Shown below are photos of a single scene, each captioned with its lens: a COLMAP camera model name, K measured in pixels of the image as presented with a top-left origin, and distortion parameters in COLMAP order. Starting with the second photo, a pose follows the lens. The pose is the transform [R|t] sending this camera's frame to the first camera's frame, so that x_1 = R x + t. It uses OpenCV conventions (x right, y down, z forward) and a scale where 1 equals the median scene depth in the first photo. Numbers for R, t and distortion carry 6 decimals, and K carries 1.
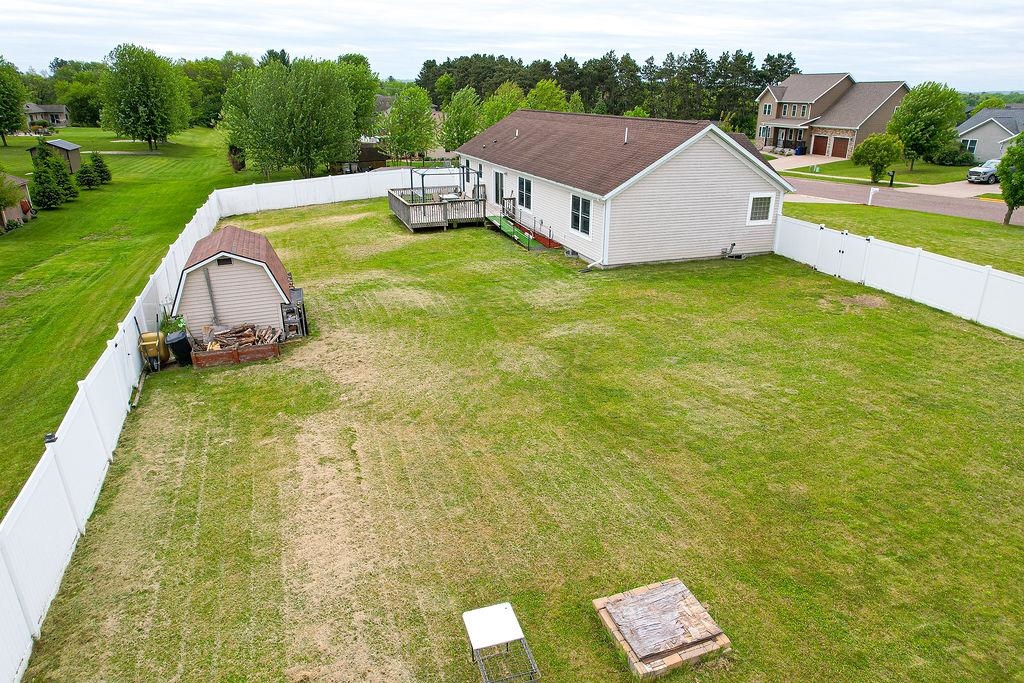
lens RADIAL K [[651.8, 0, 516.8], [0, 651.8, 349.2], [0, 0, 1]] dist [-0.066986, 0.056095]
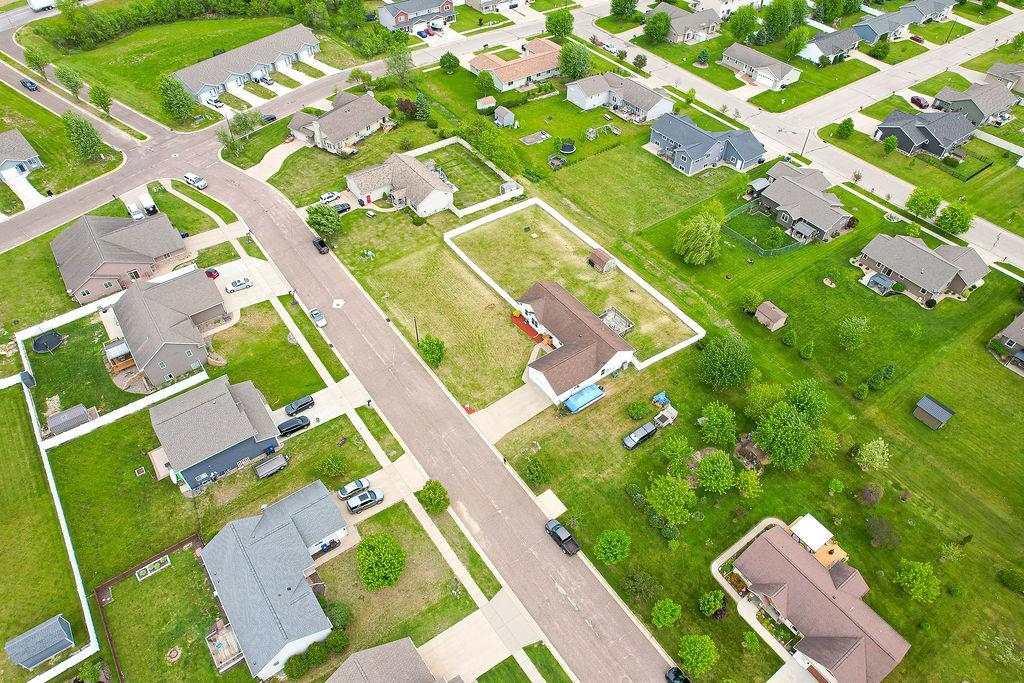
lens RADIAL K [[651.8, 0, 508.0], [0, 651.8, 338.5], [0, 0, 1]] dist [-0.066986, 0.056095]
pose [[-0.963679, 0.186747, -0.190913, 1.356780], [-0.106073, 0.388408, 0.915362, -4.087434], [0.245093, 0.902366, -0.354492, 2.725557]]
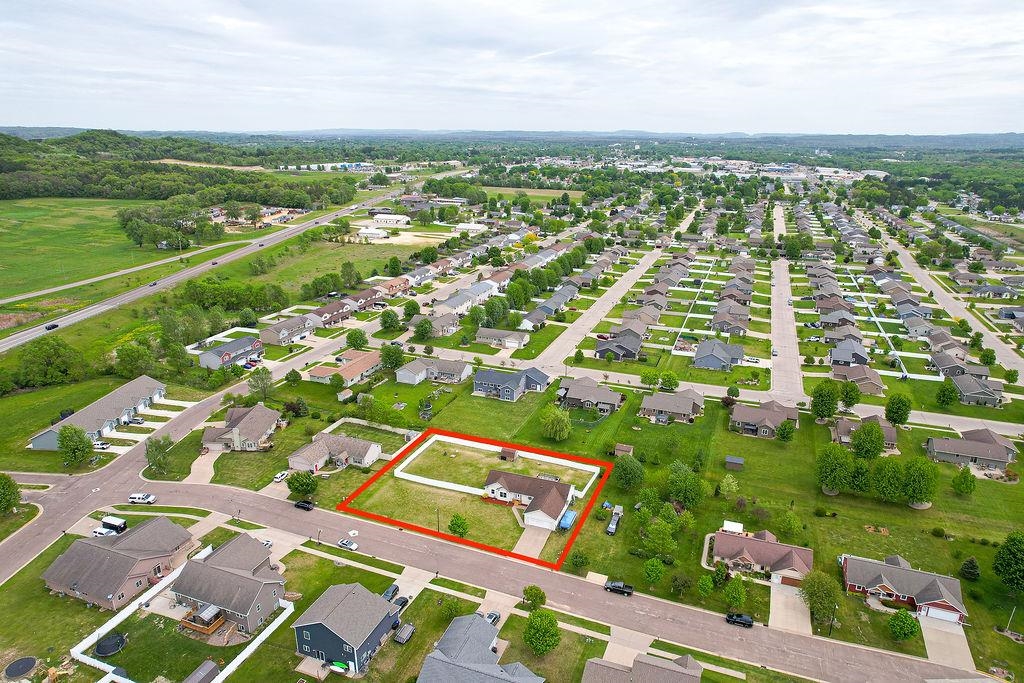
lens RADIAL K [[651.8, 0, 515.2], [0, 651.8, 340.1], [0, 0, 1]] dist [-0.066986, 0.056095]
pose [[-0.657742, 0.225258, -0.718773, 4.192161], [-0.281971, 0.811223, 0.512259, -4.448903], [0.698476, 0.539607, -0.470059, 3.258517]]
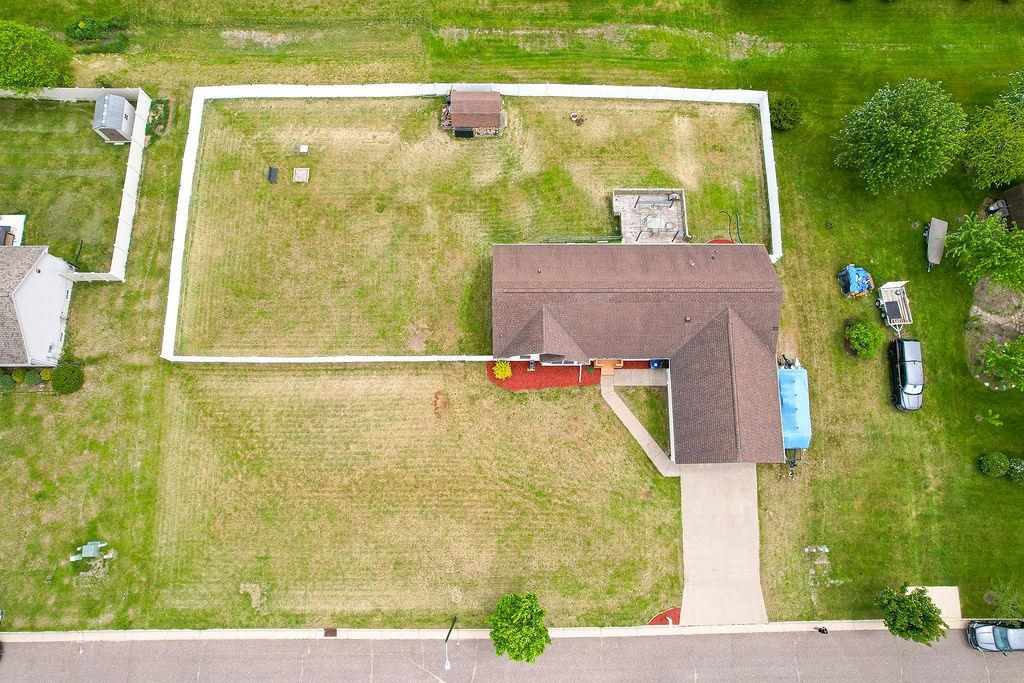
lens RADIAL K [[651.8, 0, 516.5], [0, 651.8, 350.1], [0, 0, 1]] dist [-0.066986, 0.056095]
pose [[-0.341978, 0.918200, -0.199900, 0.746185], [-0.350220, 0.072865, 0.933829, -1.953571], [0.872007, 0.389358, 0.296654, 0.508084]]
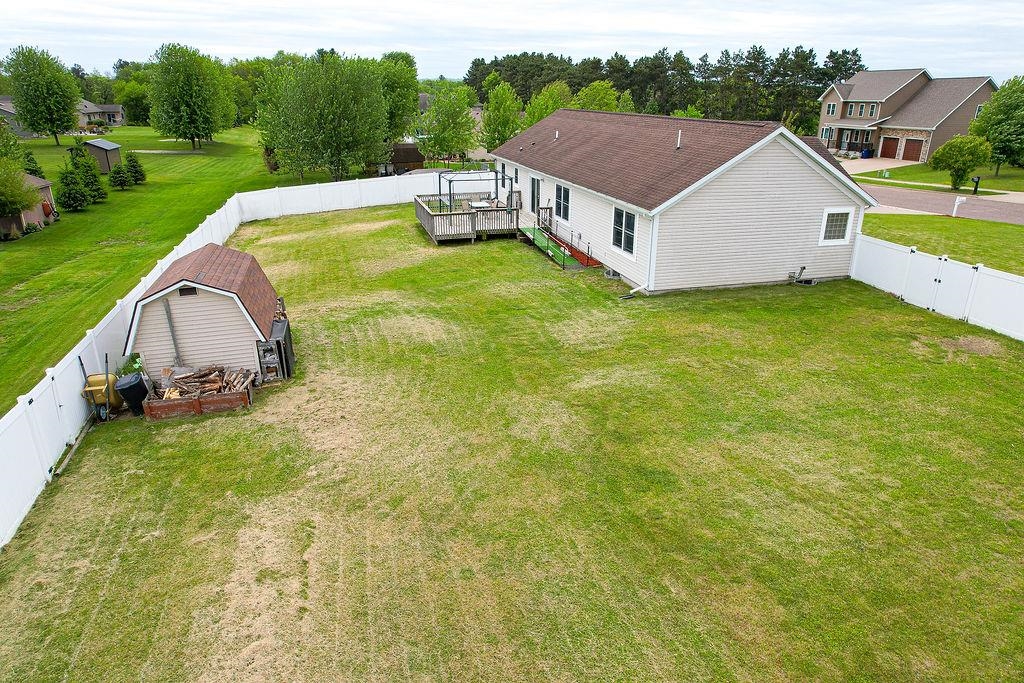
lens RADIAL K [[651.8, 0, 516.6], [0, 651.8, 346.6], [0, 0, 1]] dist [-0.066986, 0.056095]
pose [[0.997307, 0.024994, -0.068942, 0.019127], [-0.025154, 0.999683, -0.001442, -0.046594], [0.068884, 0.003172, 0.997620, 0.124634]]
